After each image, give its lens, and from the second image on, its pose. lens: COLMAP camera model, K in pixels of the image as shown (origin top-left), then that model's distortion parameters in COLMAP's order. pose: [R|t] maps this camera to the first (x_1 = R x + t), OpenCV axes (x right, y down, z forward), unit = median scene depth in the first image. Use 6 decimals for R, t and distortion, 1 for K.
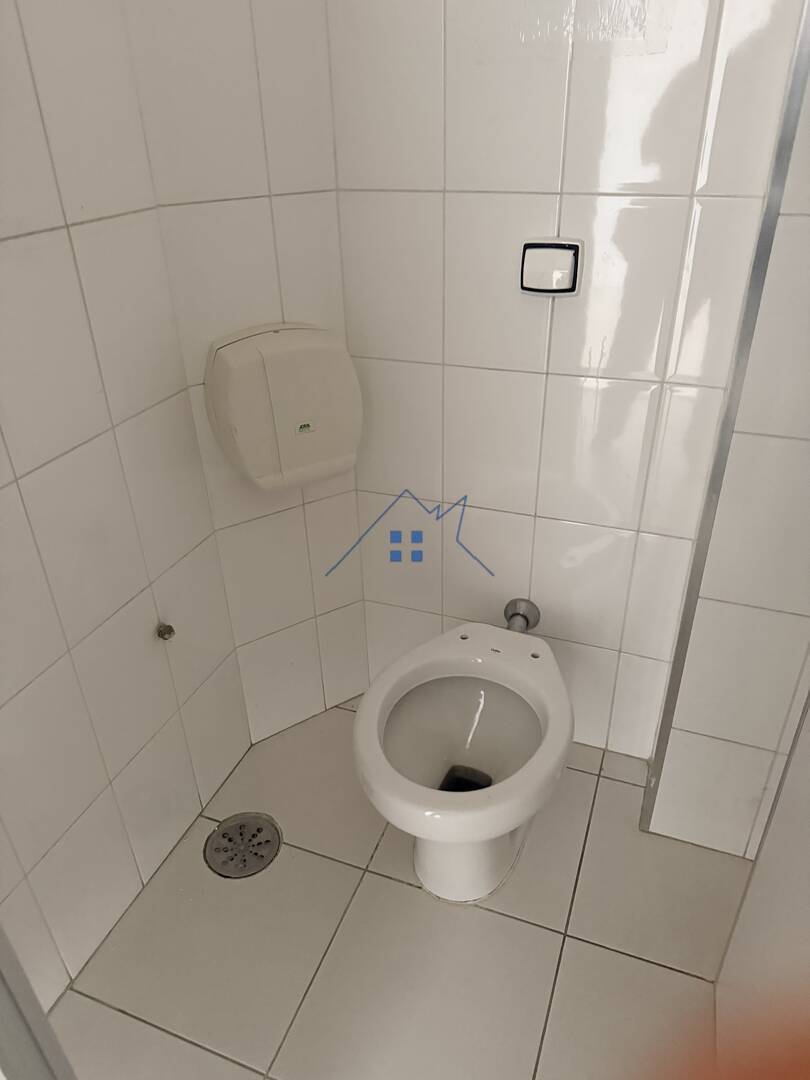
lens RADIAL K [[748.9, 0, 405.0], [0, 748.9, 540.0], [0, 0, 1]] dist [0.051055, -0.064973]
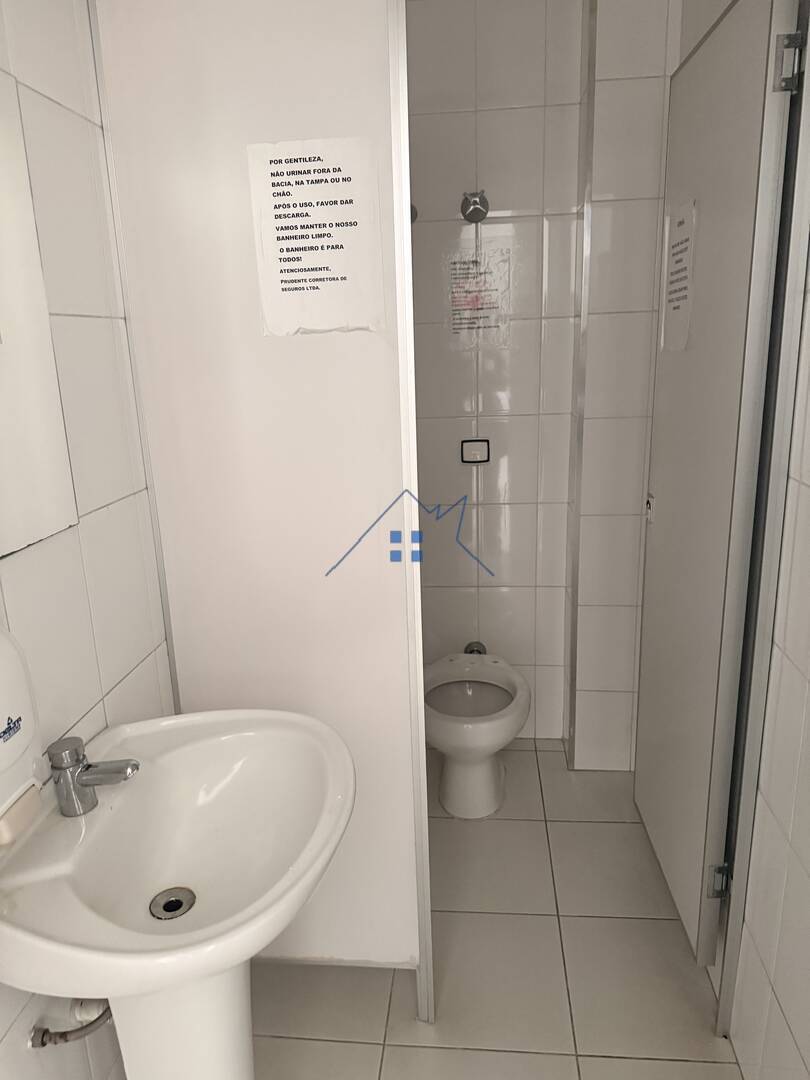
lens RADIAL K [[748.9, 0, 405.0], [0, 748.9, 540.0], [0, 0, 1]] dist [0.051055, -0.064973]
pose [[0.964668, -0.078646, 0.251455, -0.483192], [0.142960, 0.957938, -0.248834, 0.313818], [-0.221308, 0.275990, 0.935335, -0.705813]]
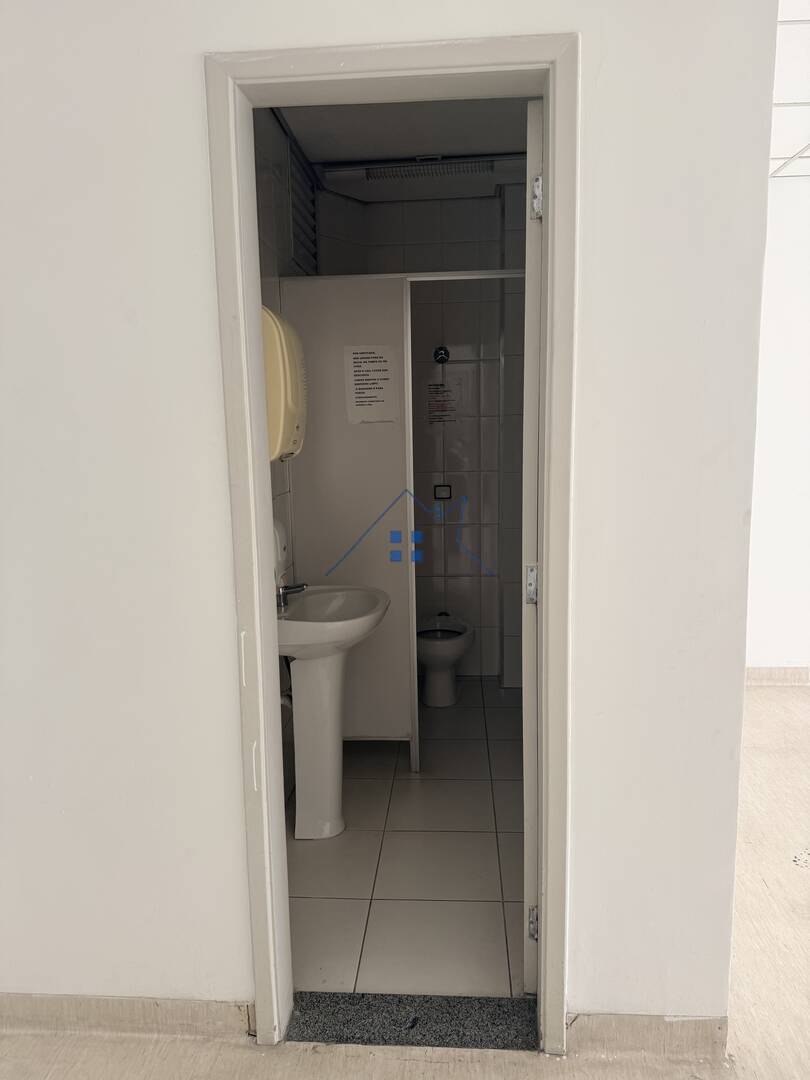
lens RADIAL K [[748.9, 0, 405.0], [0, 748.9, 540.0], [0, 0, 1]] dist [0.051055, -0.064973]
pose [[0.956701, -0.042146, 0.288005, -0.903254], [0.146761, 0.924328, -0.352249, 0.947097], [-0.251365, 0.379265, 0.890491, -1.769813]]
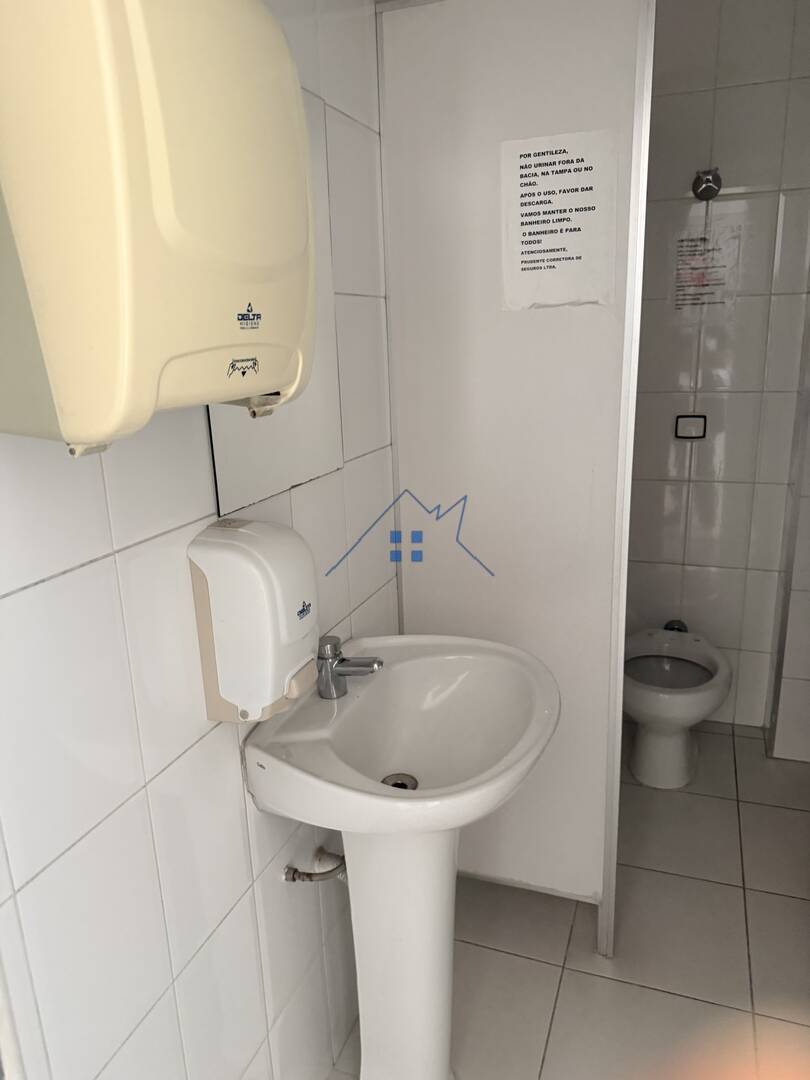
lens RADIAL K [[753.4, 0, 414.8], [0, 753.4, 525.4], [0, 0, 1]] dist [0.036171, -0.073307]
pose [[0.999869, -0.012251, 0.010546, -0.539132], [0.014592, 0.964740, -0.262799, 0.386036], [-0.006954, 0.262919, 0.964793, -0.812026]]
